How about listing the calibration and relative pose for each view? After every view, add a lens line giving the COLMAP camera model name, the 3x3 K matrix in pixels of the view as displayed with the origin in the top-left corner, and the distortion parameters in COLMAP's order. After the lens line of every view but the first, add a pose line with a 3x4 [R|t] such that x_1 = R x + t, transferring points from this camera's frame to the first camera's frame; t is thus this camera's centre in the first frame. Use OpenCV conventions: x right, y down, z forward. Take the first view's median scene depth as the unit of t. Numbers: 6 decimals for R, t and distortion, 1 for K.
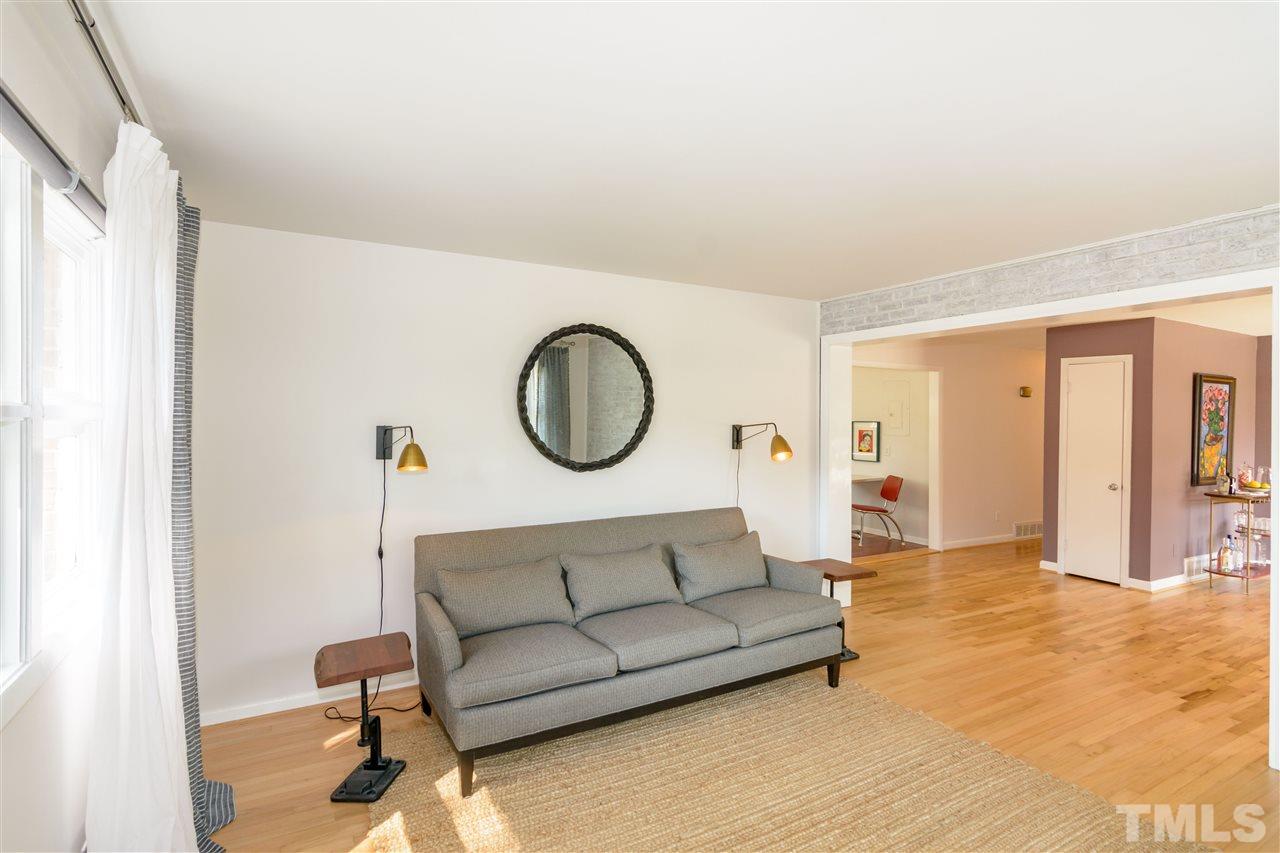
lens RADIAL K [[617.3, 0, 641.1], [0, 617.3, 421.1], [0, 0, 1]] dist [-0.001682, -0.000071]
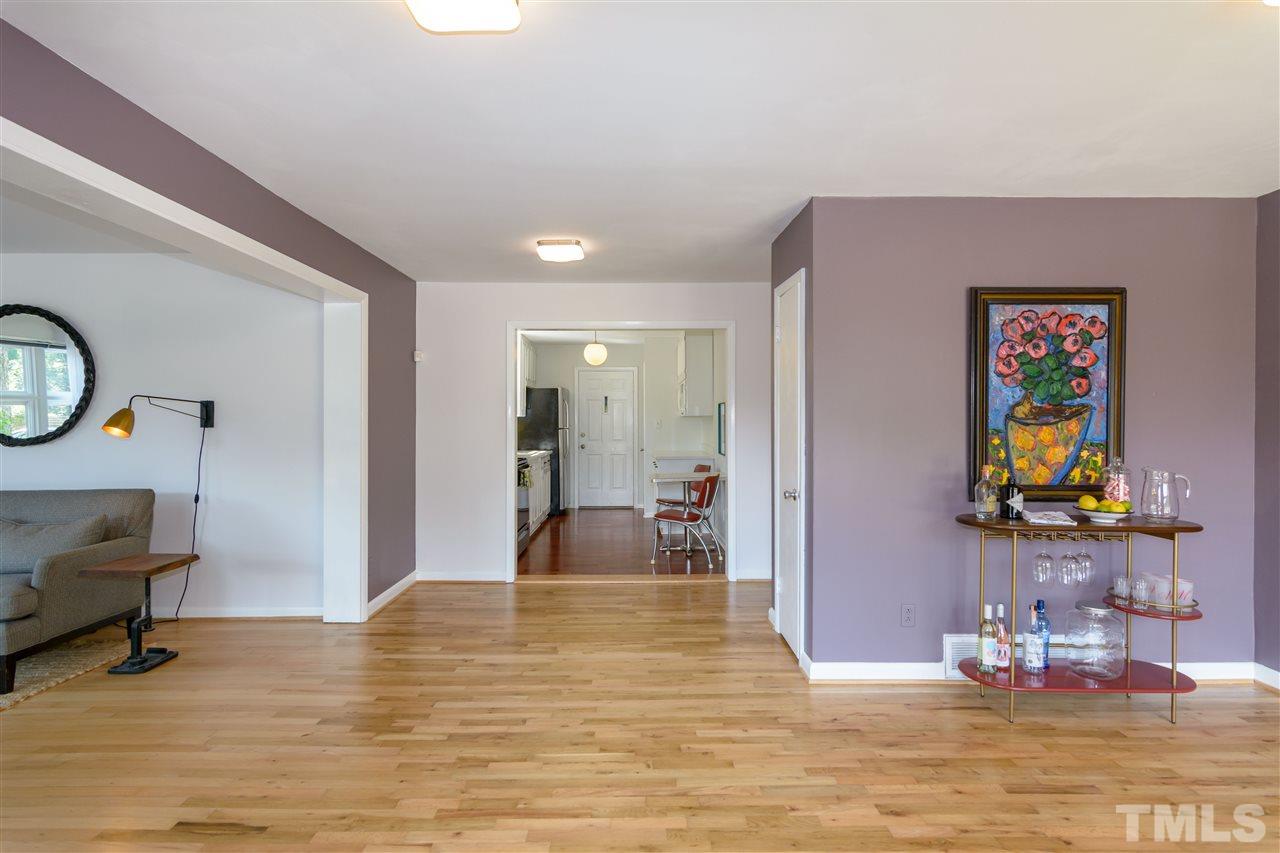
lens RADIAL K [[617.3, 0, 641.1], [0, 617.3, 421.1], [0, 0, 1]] dist [-0.001682, -0.000071]
pose [[0.876716, -0.013268, -0.480825, 1.172025], [0.009542, 0.999903, -0.010194, 0.050839], [0.480913, 0.004349, 0.876757, 0.514788]]
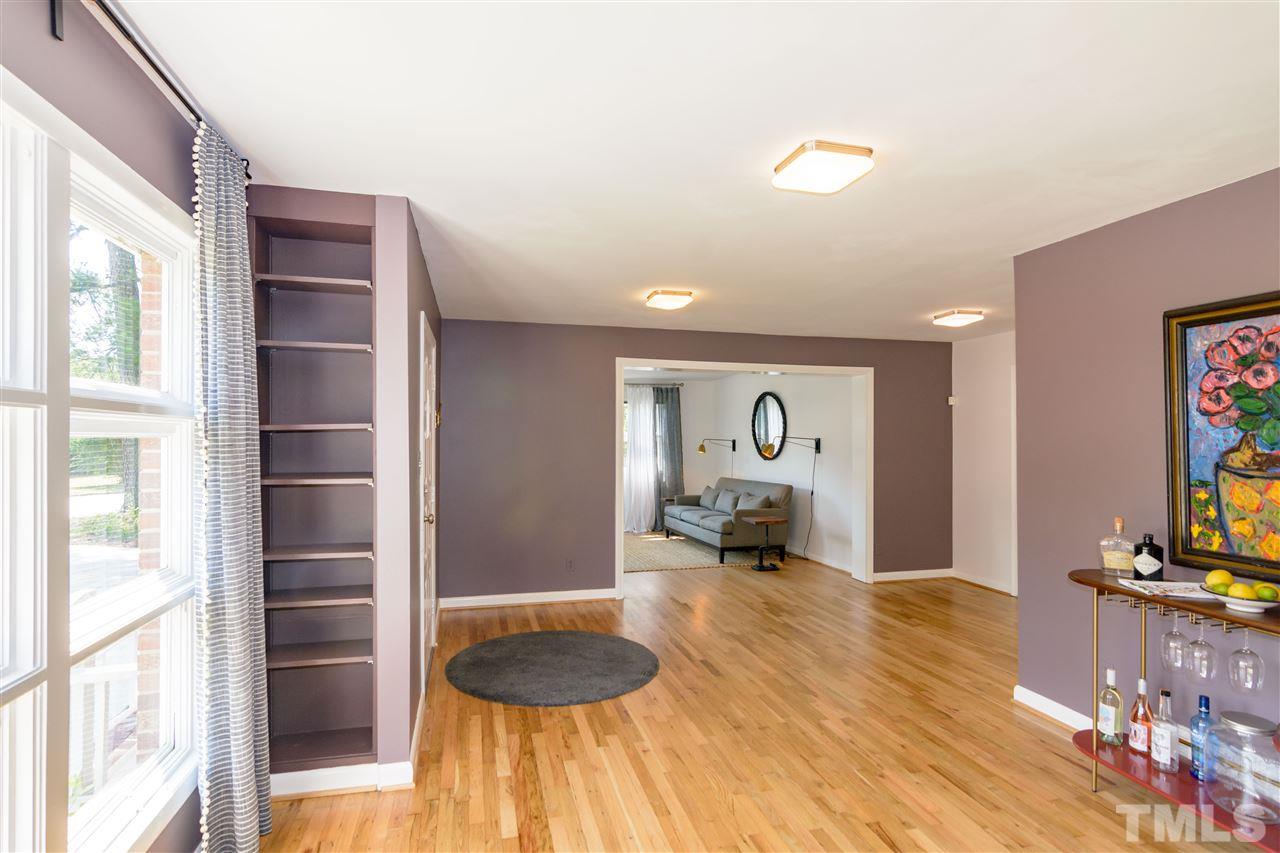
lens RADIAL K [[633.8, 0, 645.0], [0, 633.8, 447.9], [0, 0, 1]] dist [-0.007761, -0.000716]
pose [[-0.241811, -0.000562, -0.970323, 1.866032], [-0.013318, 0.999908, 0.002740, 0.032323], [0.970232, 0.013585, -0.241796, 0.963388]]
